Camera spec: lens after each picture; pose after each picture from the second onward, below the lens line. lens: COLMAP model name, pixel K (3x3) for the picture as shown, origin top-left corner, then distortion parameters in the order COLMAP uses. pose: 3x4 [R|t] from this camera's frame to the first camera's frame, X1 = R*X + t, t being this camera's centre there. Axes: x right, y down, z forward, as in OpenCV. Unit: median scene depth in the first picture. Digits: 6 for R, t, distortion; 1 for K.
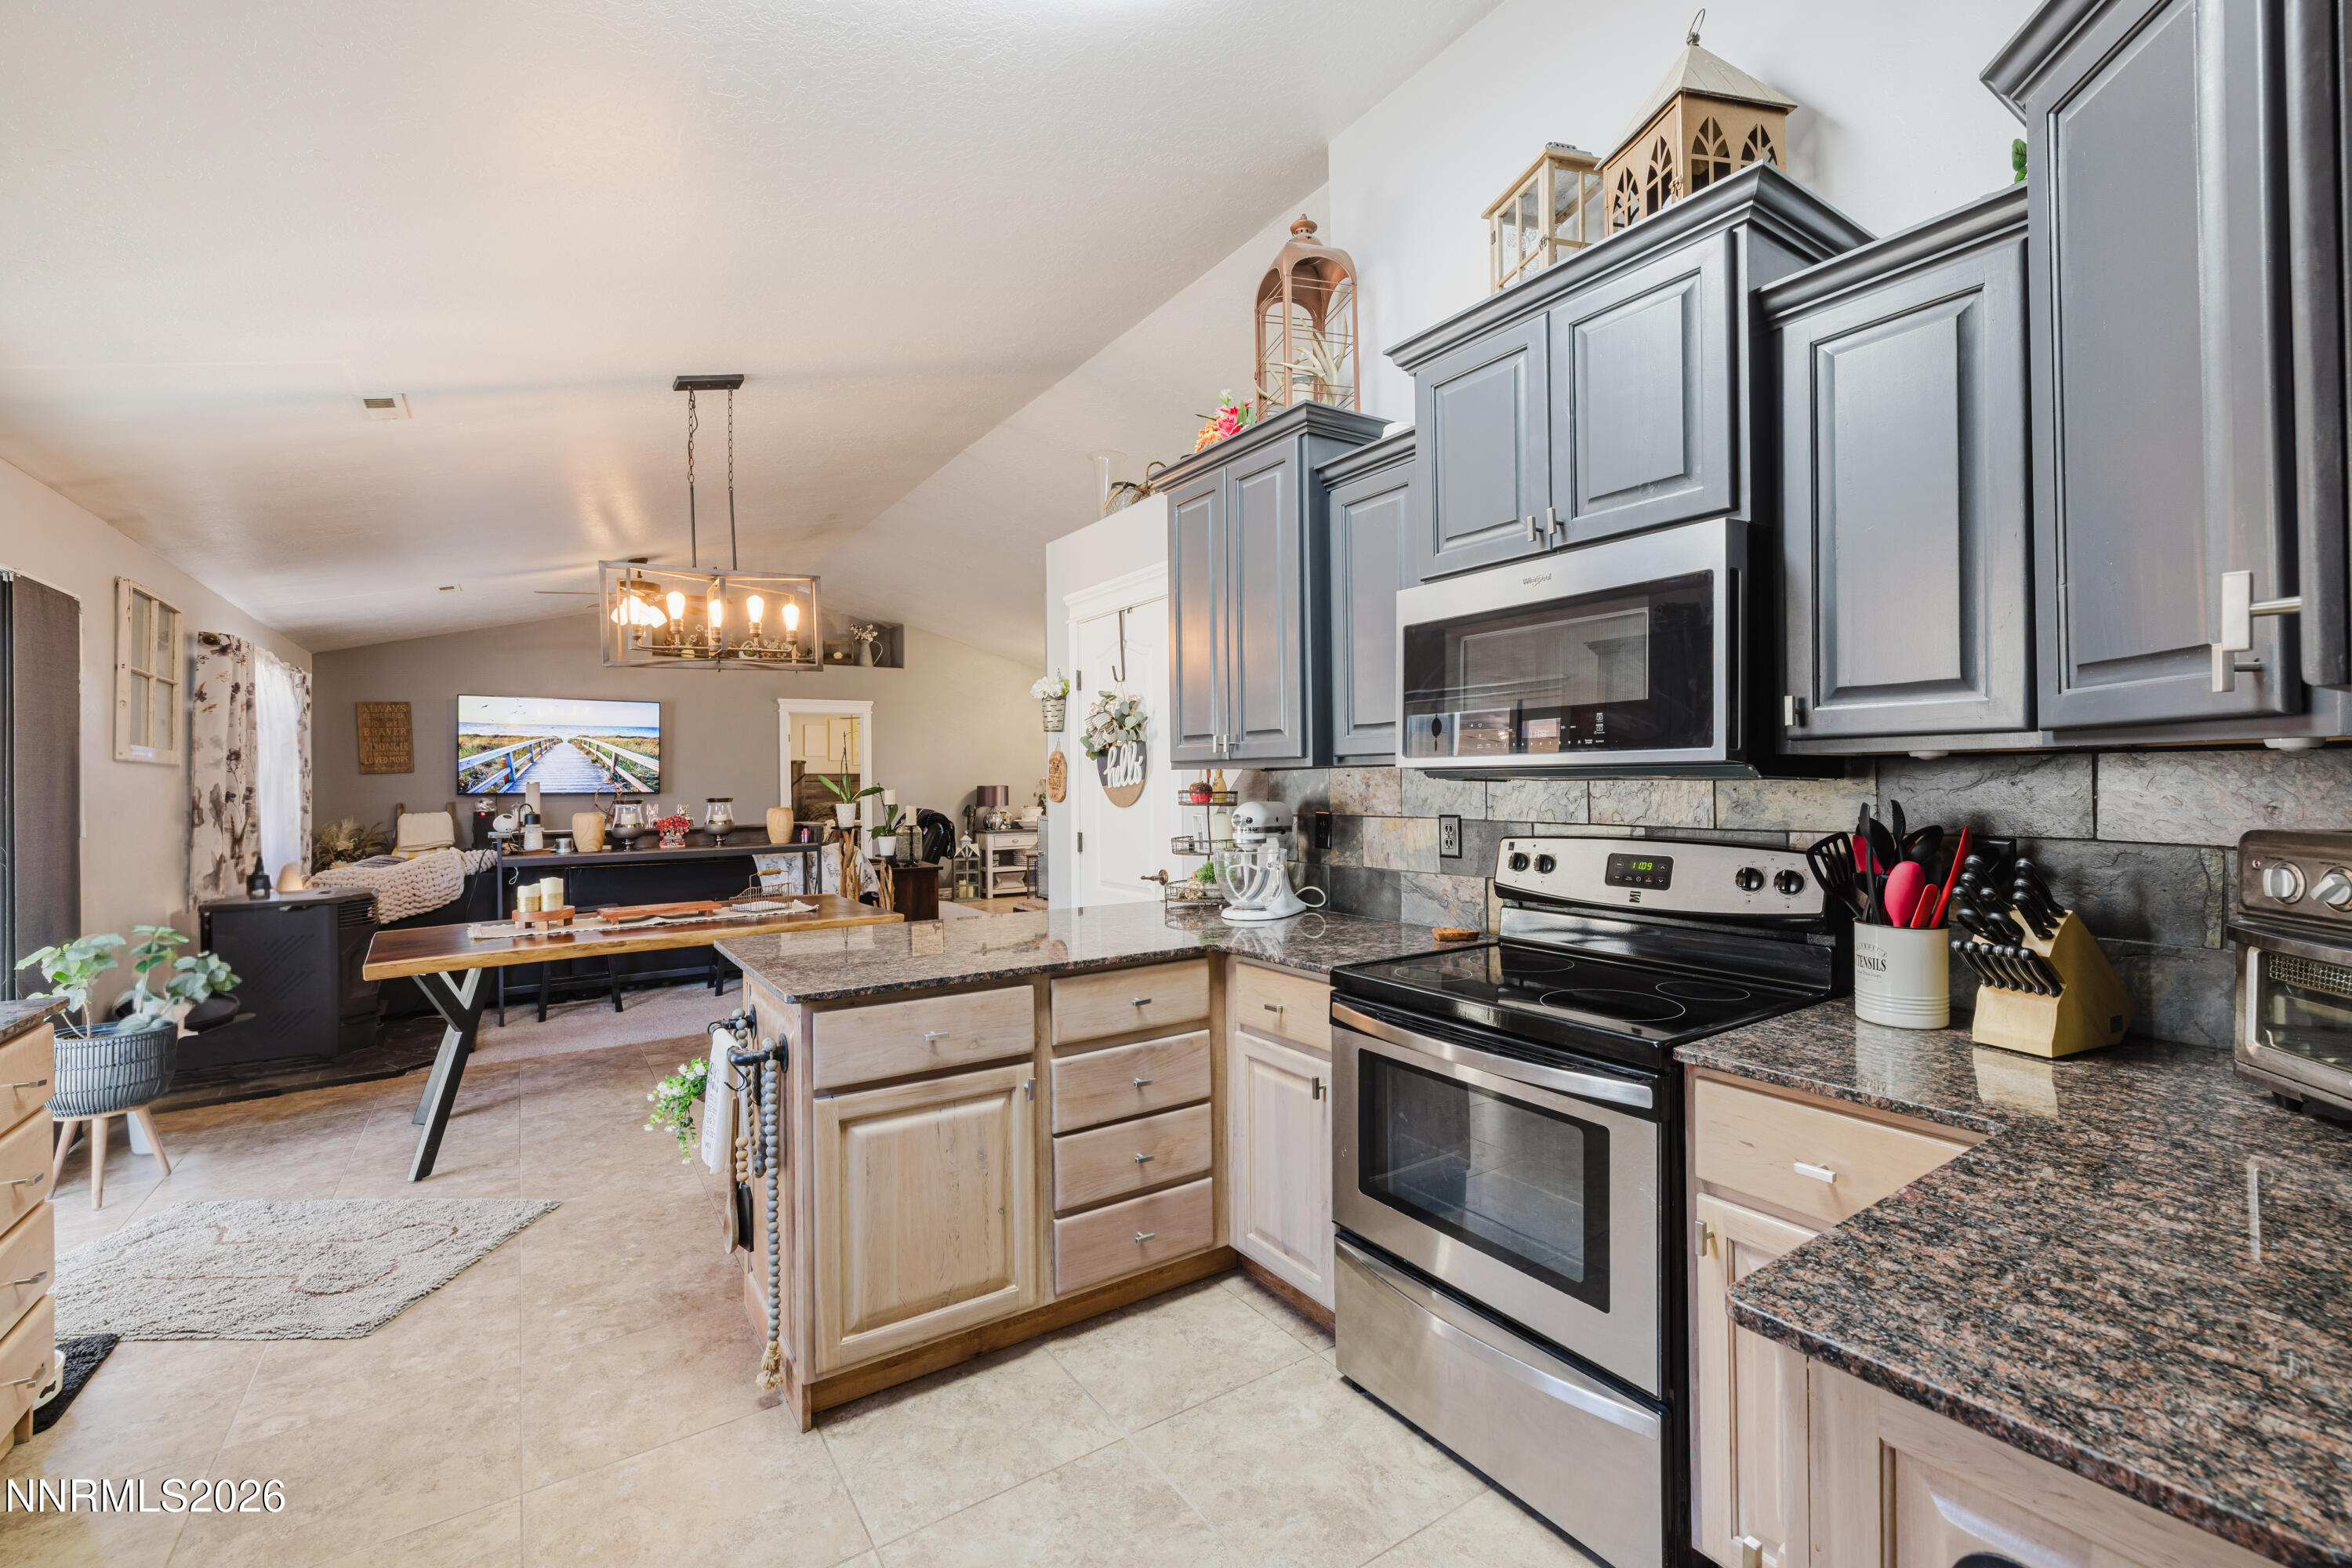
lens RADIAL K [[986.7, 0, 1180.8], [0, 986.7, 775.2], [0, 0, 1]] dist [0.000205, -0.000090]
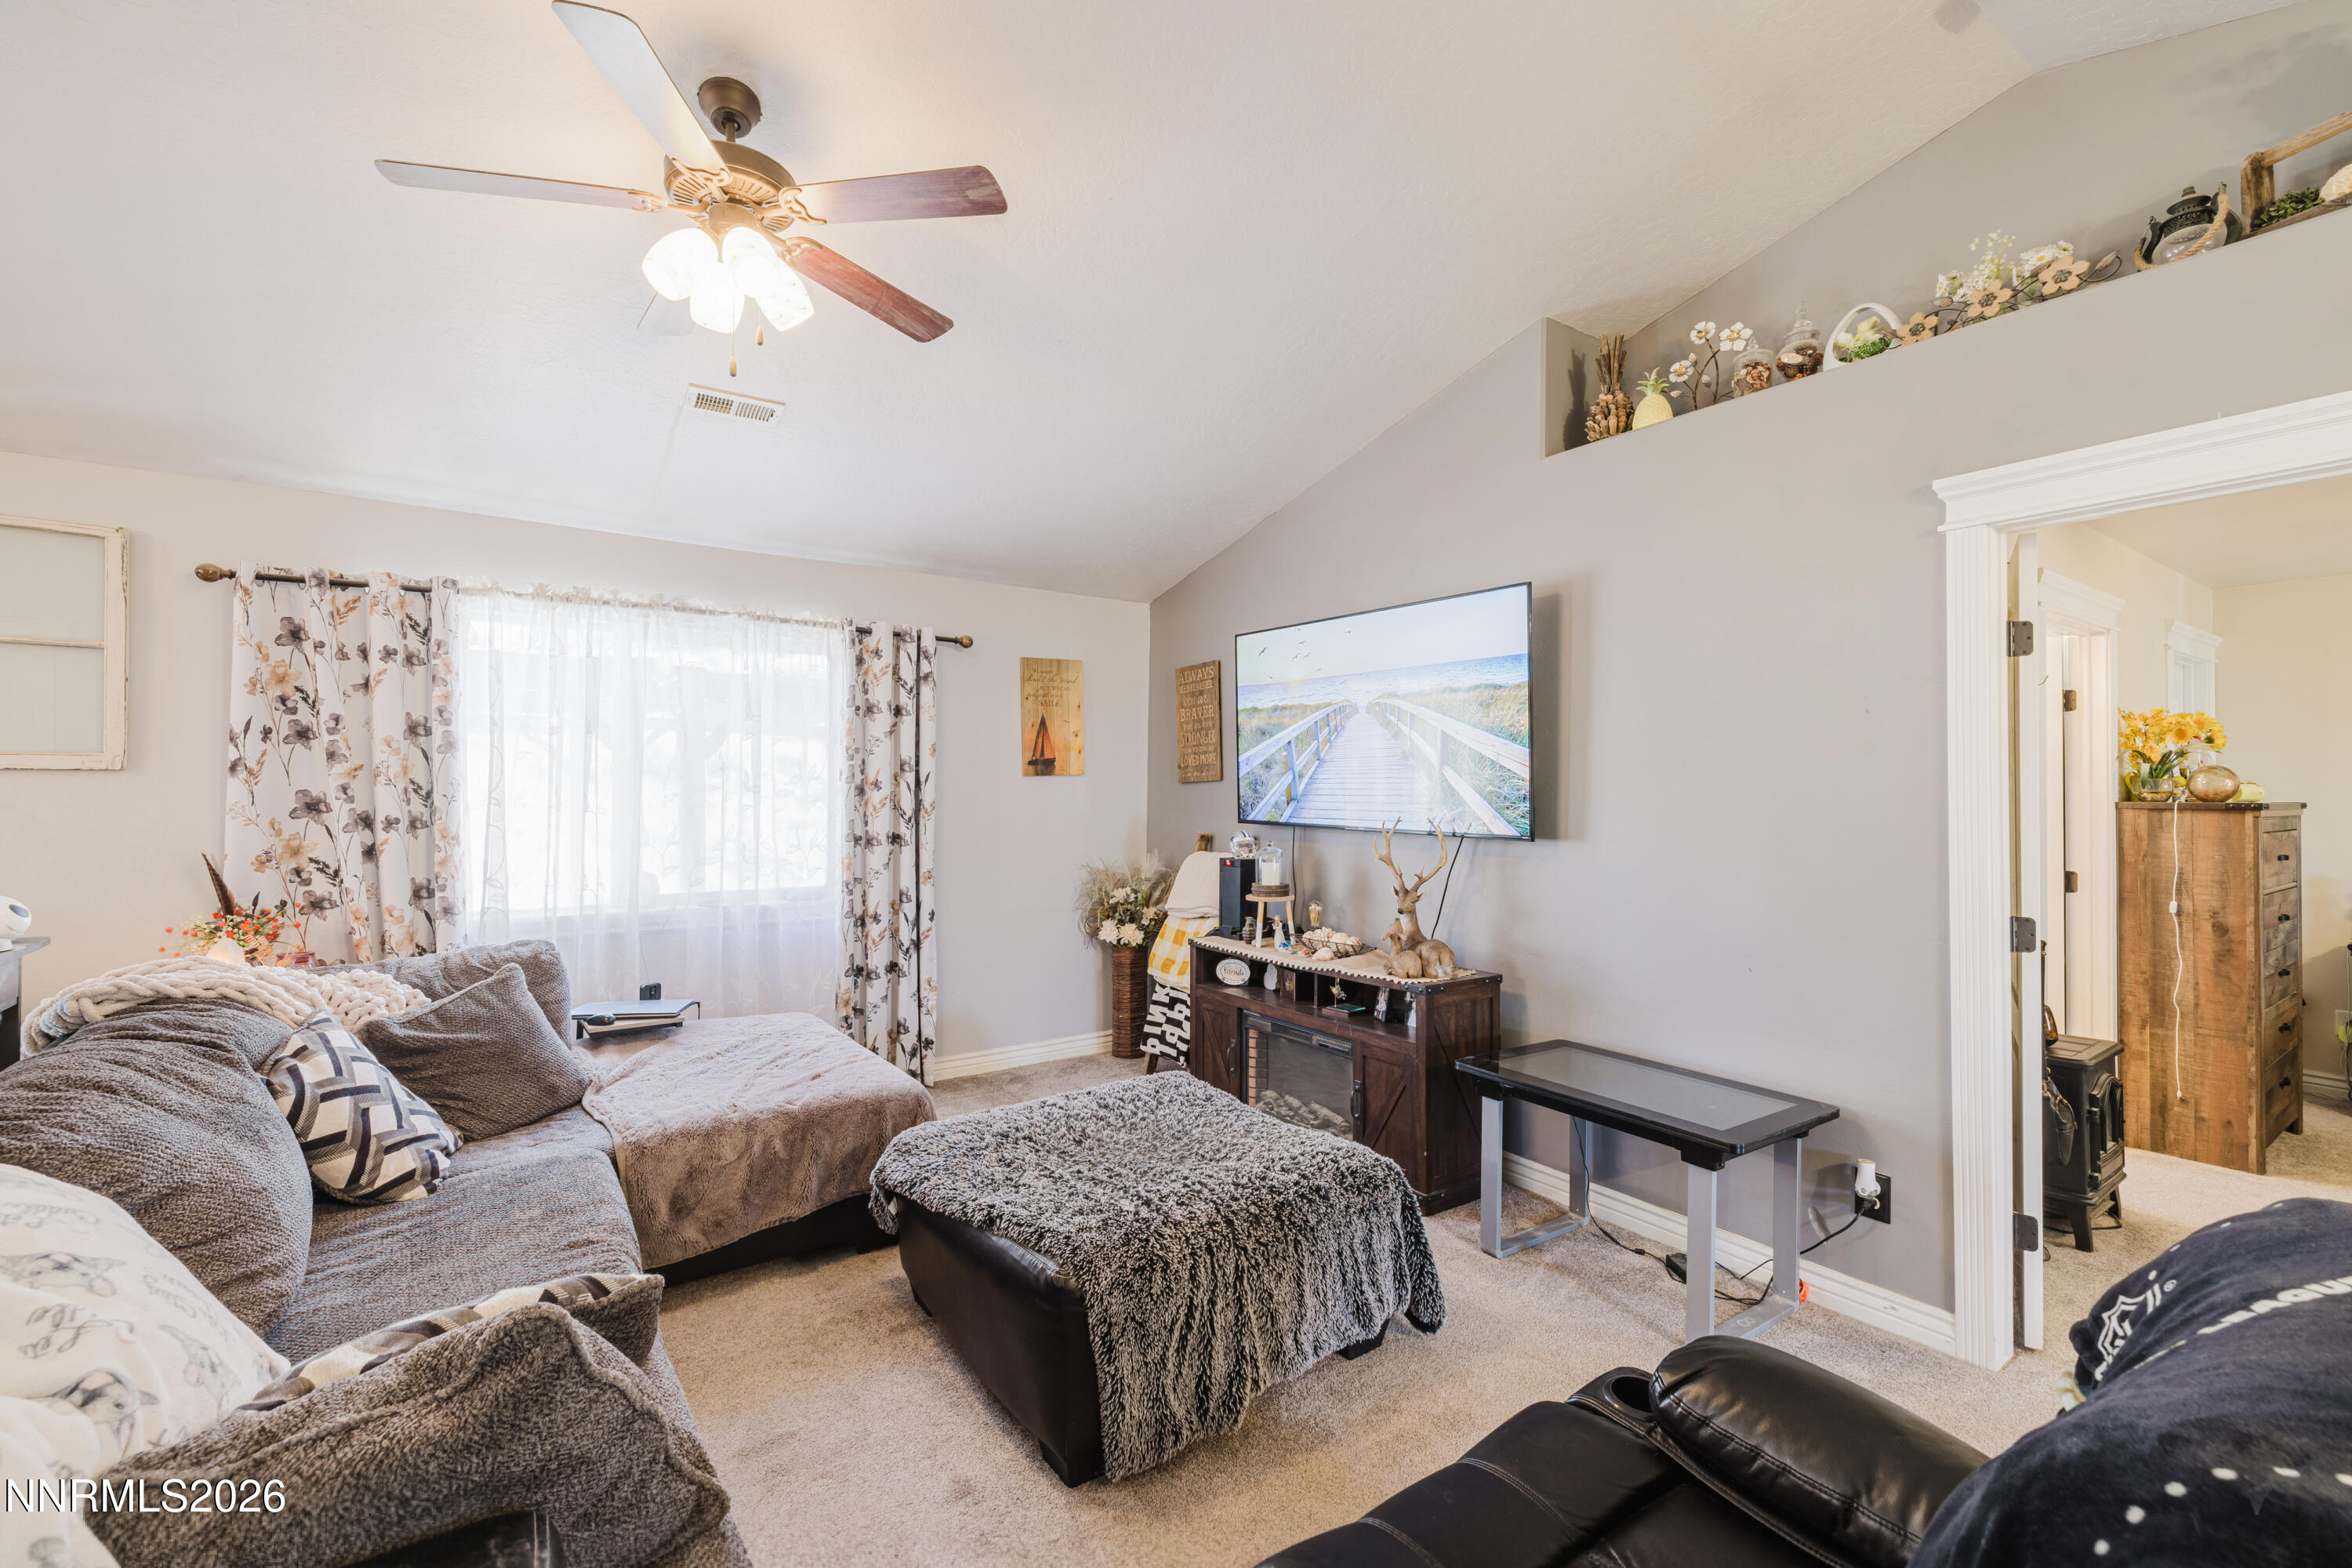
lens RADIAL K [[986.7, 0, 1182.2], [0, 986.7, 783.6], [0, 0, 1]] dist [0.000205, -0.000090]
pose [[0.031626, 0.006228, -0.999480, -0.196883], [0.001077, 0.999980, 0.006265, -0.004770], [0.999499, -0.001275, 0.031618, 0.931345]]
